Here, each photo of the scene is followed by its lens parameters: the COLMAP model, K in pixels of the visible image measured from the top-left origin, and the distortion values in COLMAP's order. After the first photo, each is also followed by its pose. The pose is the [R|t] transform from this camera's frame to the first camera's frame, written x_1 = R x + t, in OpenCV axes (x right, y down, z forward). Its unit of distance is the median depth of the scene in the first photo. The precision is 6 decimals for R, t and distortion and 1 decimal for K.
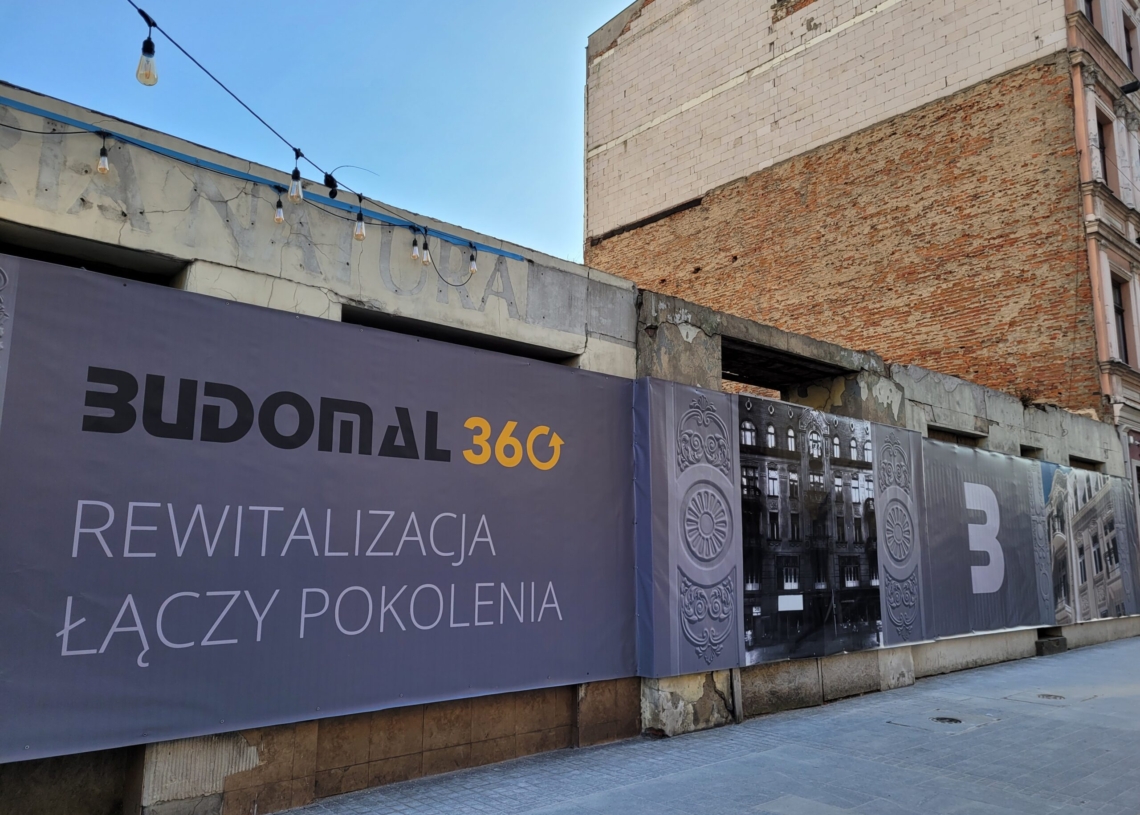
lens RADIAL K [[850.3, 0, 576.8], [0, 850.3, 409.3], [0, 0, 1]] dist [0.058339, -0.039995]
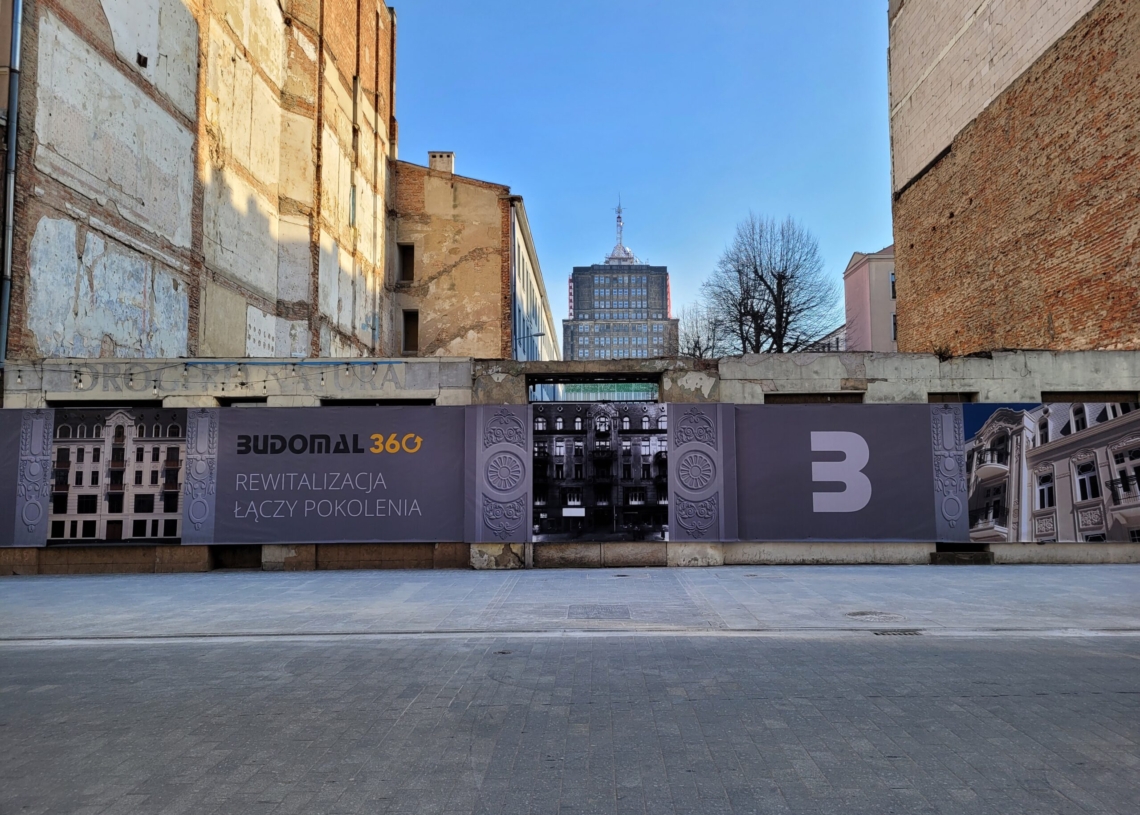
lens RADIAL K [[850.3, 0, 584.6], [0, 850.3, 393.9], [0, 0, 1]] dist [0.058339, -0.039995]
pose [[0.738327, -0.076118, -0.670133, 1.950073], [0.121342, 0.992389, 0.020968, -0.082941], [0.663437, -0.096797, 0.741945, -0.426859]]
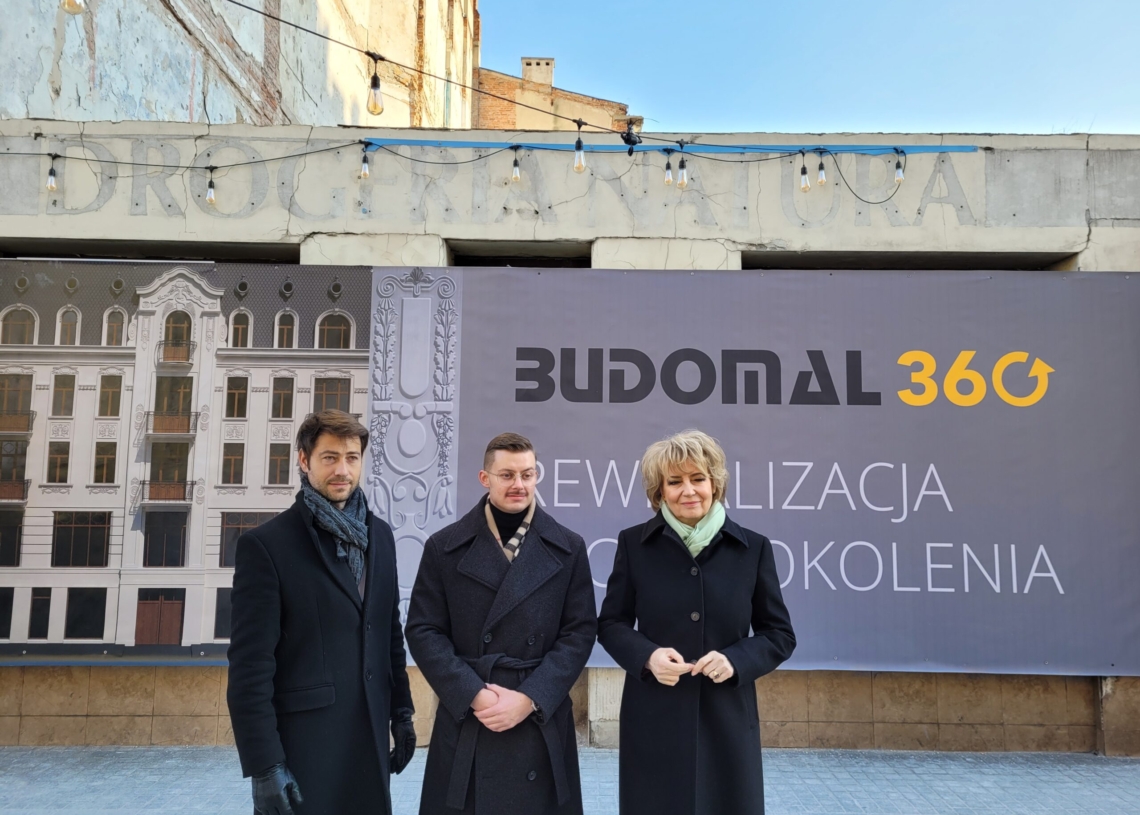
lens RADIAL K [[850.3, 0, 568.1], [0, 850.3, 405.1], [0, 0, 1]] dist [0.058339, -0.039995]
pose [[0.741574, -0.063282, -0.667880, 0.189948], [0.104342, 0.994306, 0.021644, 0.008023], [0.662707, -0.085738, 0.743954, 0.116486]]
